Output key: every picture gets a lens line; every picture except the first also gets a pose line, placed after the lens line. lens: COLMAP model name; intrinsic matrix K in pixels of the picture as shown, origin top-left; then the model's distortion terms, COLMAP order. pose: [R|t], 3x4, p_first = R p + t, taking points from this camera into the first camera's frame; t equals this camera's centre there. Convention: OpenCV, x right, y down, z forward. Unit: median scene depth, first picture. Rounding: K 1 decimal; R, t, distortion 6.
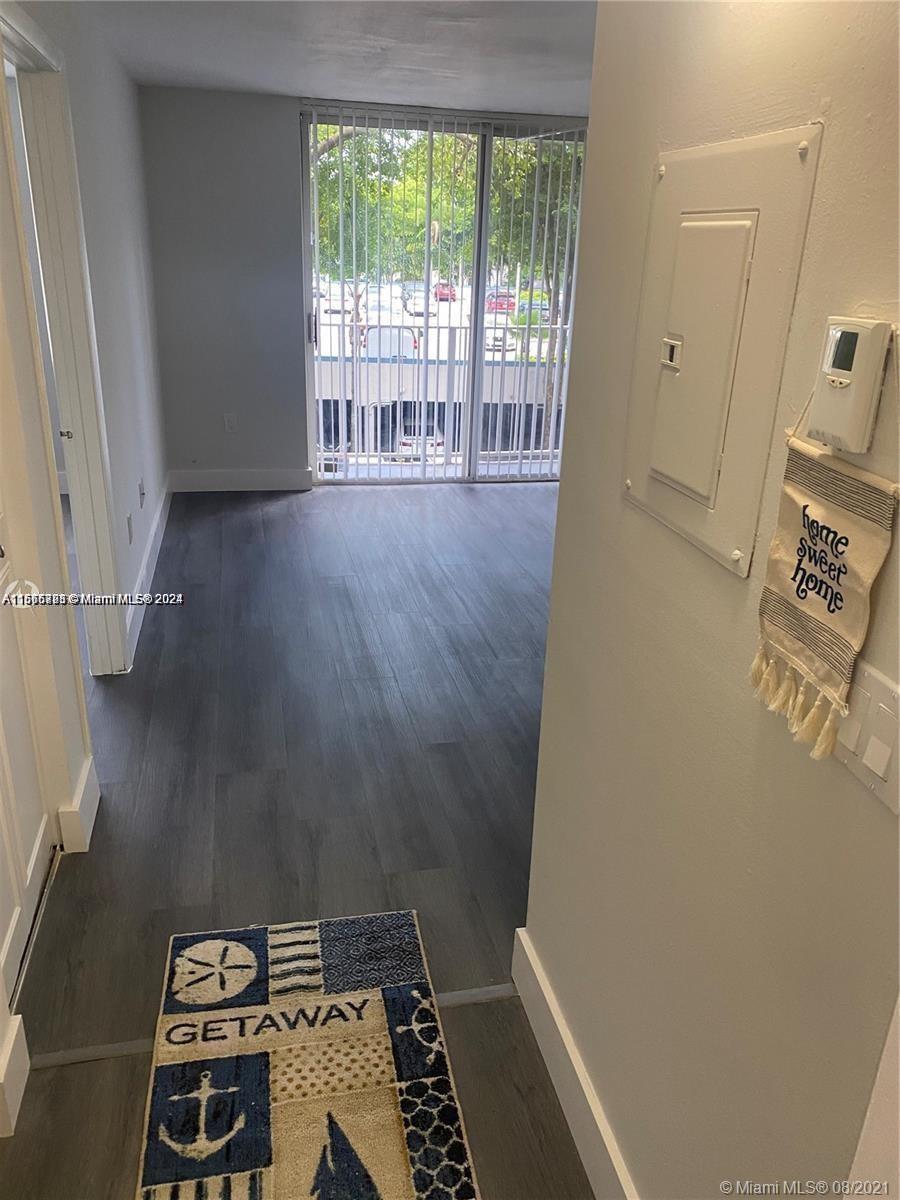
lens RADIAL K [[916.8, 0, 450.0], [0, 916.8, 600.0], [0, 0, 1]] dist [0.115002, -0.000774]
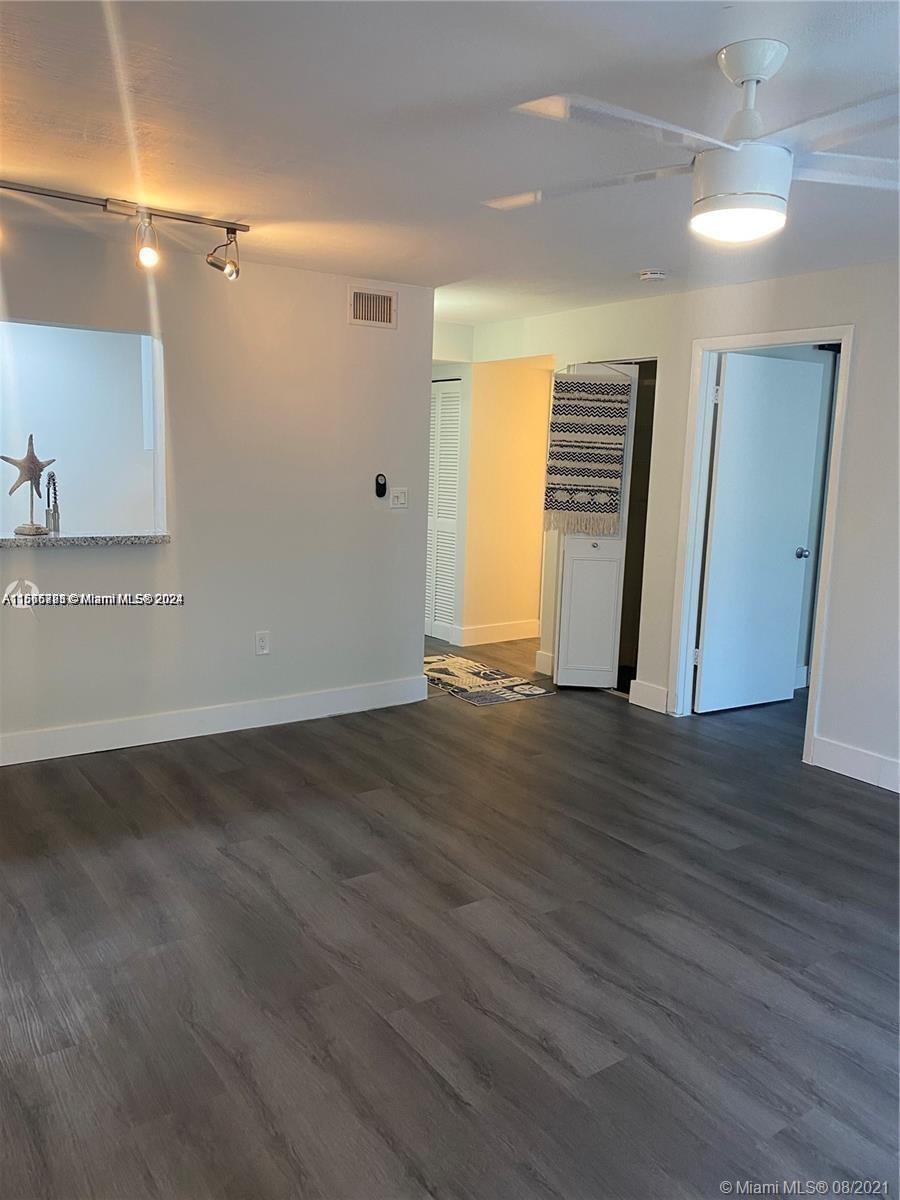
lens RADIAL K [[909.7, 0, 450.0], [0, 909.7, 600.0], [0, 0, 1]] dist [0.050467, -0.001925]
pose [[-0.919666, -0.002811, -0.392691, 0.344179], [-0.200692, 0.862890, 0.463836, -0.347480], [0.337545, 0.505385, -0.794134, 1.001545]]
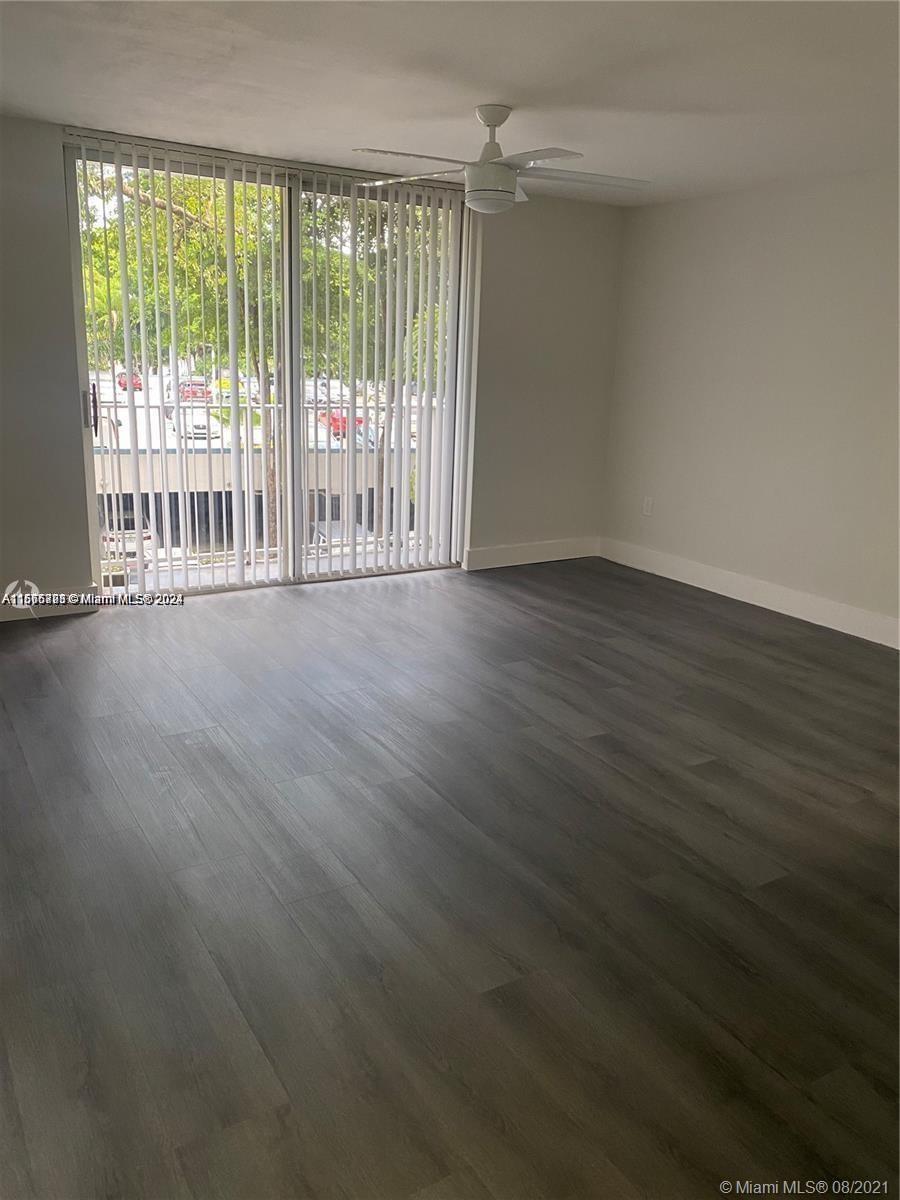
lens RADIAL K [[909.7, 0, 450.0], [0, 909.7, 600.0], [0, 0, 1]] dist [0.050467, -0.001925]
pose [[0.944510, -0.089797, 0.315970, -0.114903], [0.116727, 0.990880, -0.067320, -0.042772], [-0.307044, 0.100467, 0.946378, 0.180016]]
